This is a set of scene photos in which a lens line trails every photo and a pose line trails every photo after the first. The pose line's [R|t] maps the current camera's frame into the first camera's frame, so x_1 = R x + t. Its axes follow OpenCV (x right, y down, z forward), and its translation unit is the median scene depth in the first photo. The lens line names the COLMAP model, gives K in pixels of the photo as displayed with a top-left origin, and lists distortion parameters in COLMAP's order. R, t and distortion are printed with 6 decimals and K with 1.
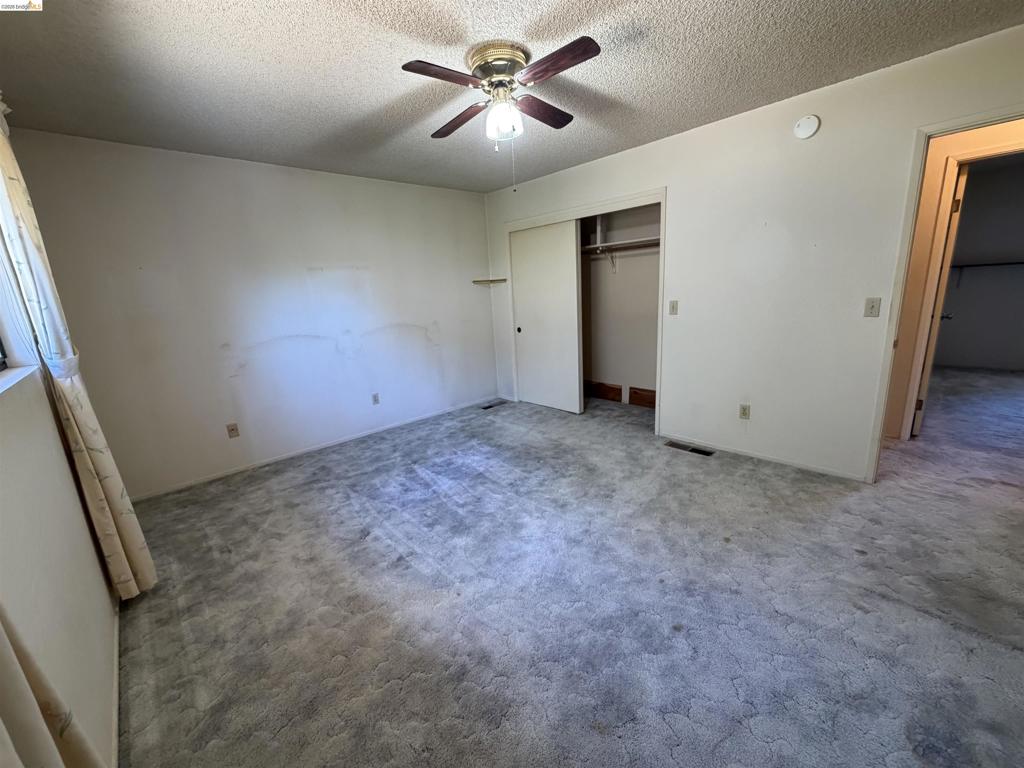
lens RADIAL K [[409.8, 0, 510.5], [0, 409.8, 384.0], [0, 0, 1]] dist [0.000671, 0.000193]
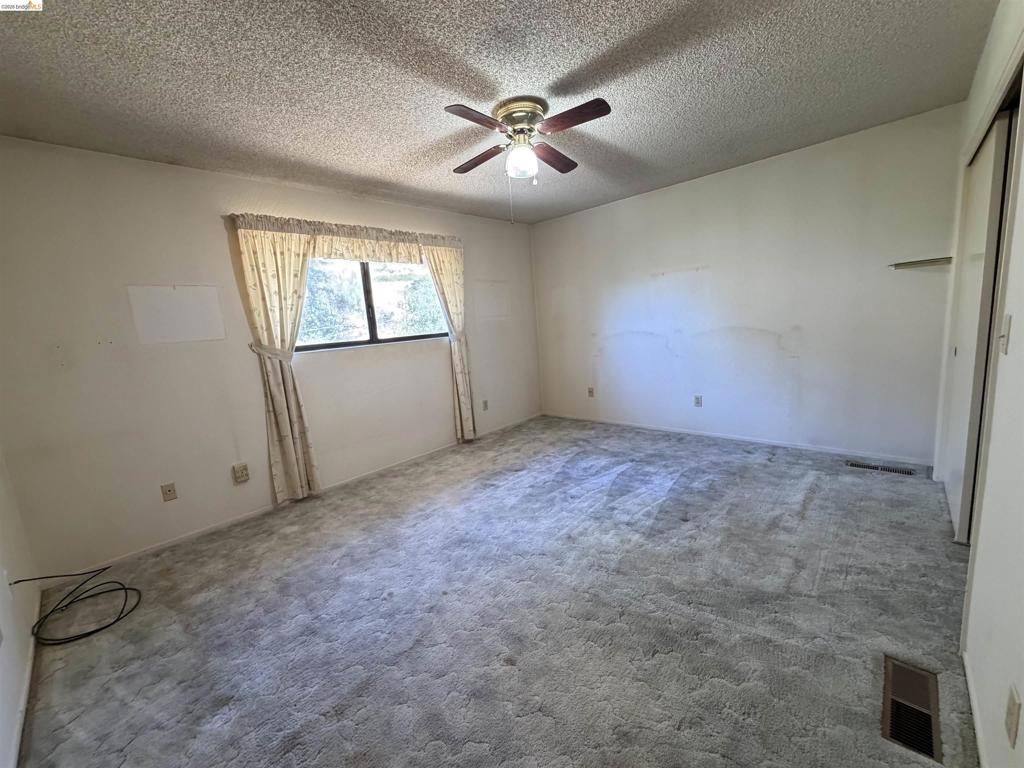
lens RADIAL K [[409.8, 0, 509.9], [0, 409.8, 387.2], [0, 0, 1]] dist [0.000671, 0.000193]
pose [[0.076980, 0.211618, -0.974316, 0.762115], [-0.156714, 0.967637, 0.197786, -0.156018], [0.984639, 0.137464, 0.107653, 0.573950]]
